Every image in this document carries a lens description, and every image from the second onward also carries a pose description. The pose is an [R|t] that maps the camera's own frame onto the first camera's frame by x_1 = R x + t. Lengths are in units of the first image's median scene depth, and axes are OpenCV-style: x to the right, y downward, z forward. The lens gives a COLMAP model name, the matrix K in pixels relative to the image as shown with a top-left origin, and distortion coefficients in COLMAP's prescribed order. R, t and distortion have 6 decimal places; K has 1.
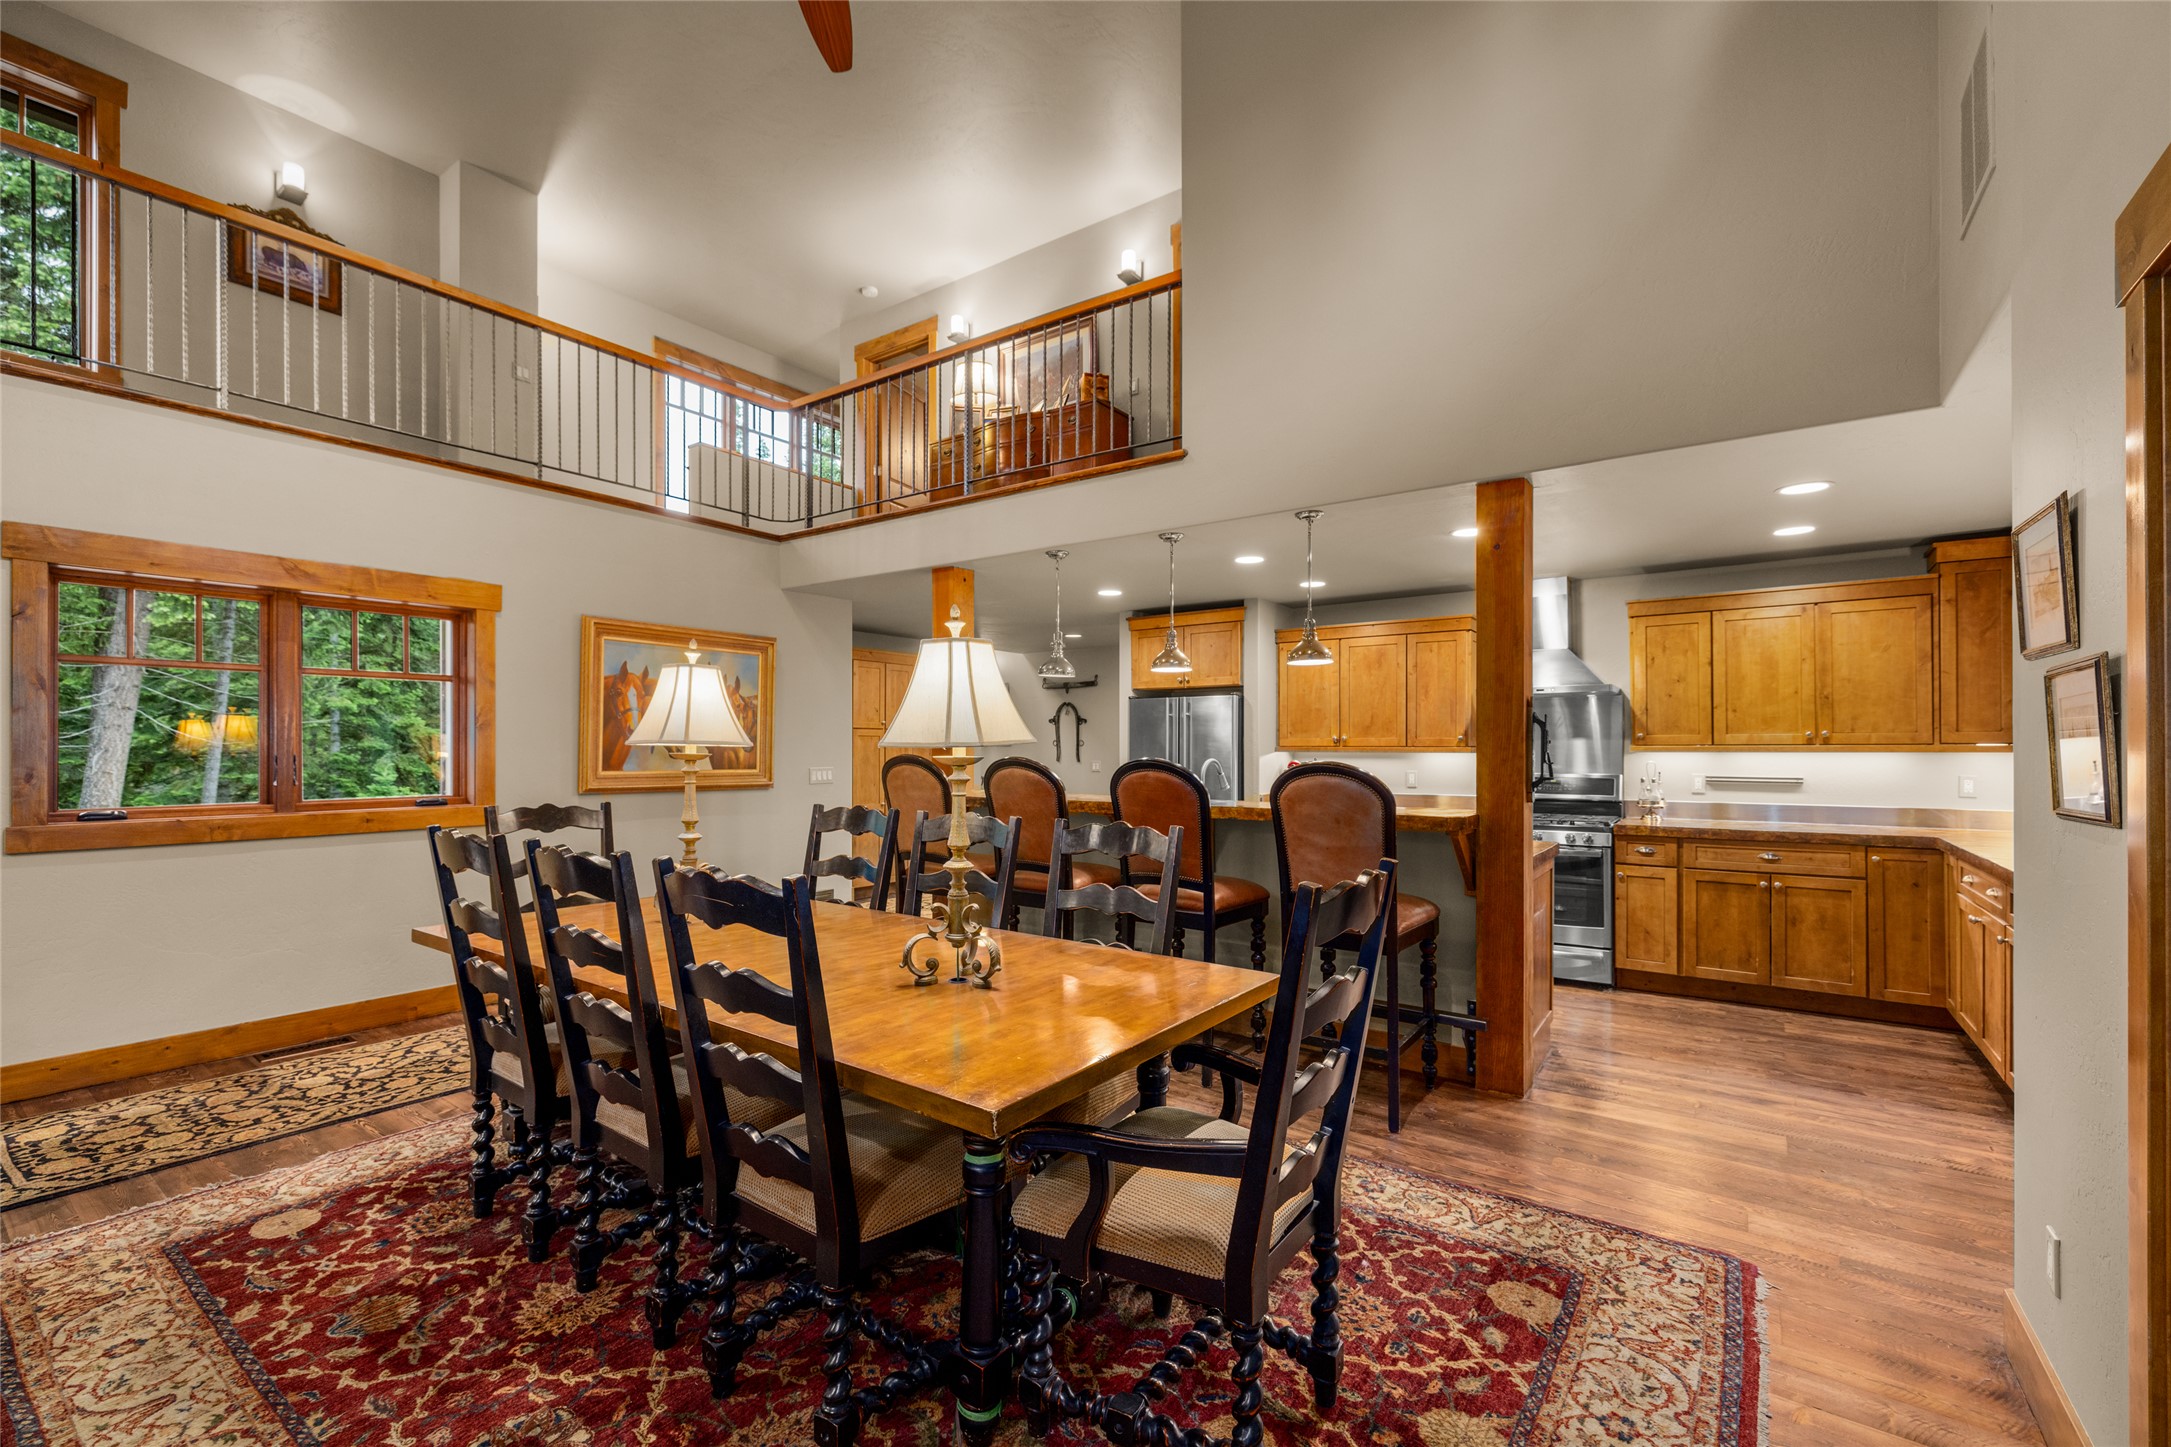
lens RADIAL K [[903.7, 0, 1089.8], [0, 903.7, 733.1], [0, 0, 1]] dist [-0.000280, -0.000250]
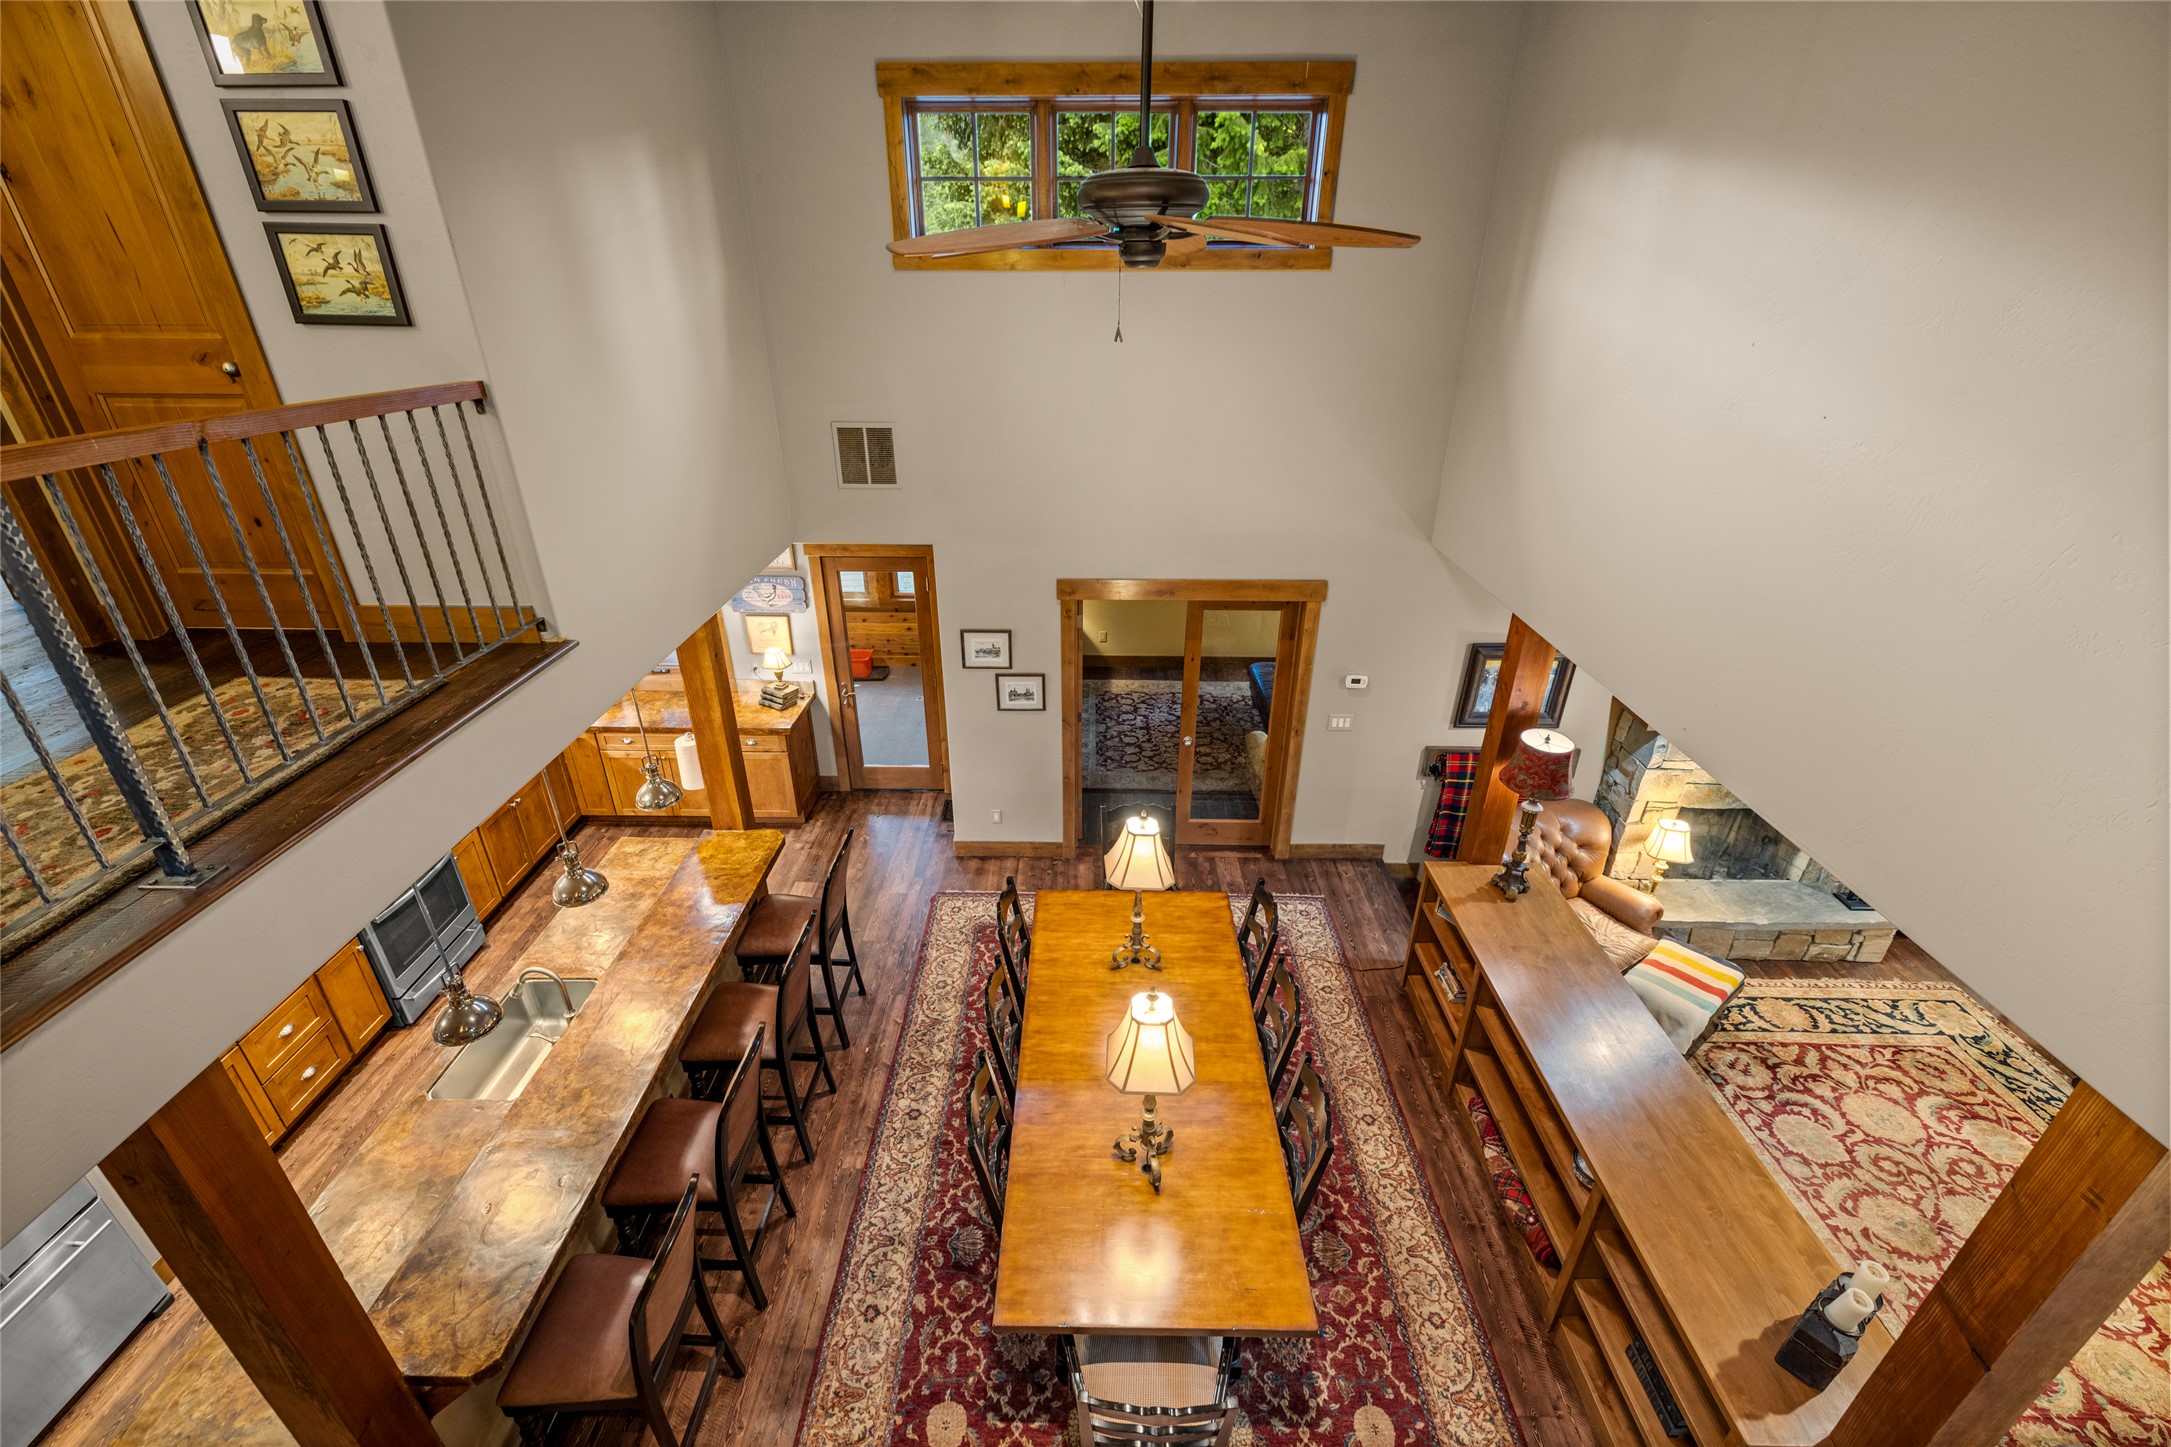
lens RADIAL K [[903.7, 0, 1082.4], [0, 903.7, 719.6], [0, 0, 1]] dist [-0.000280, -0.000250]
pose [[-0.566438, -0.372672, 0.735026, -1.337370], [-0.009363, 0.894762, 0.446445, -1.093862], [-0.824051, 0.246001, -0.510317, 1.930146]]
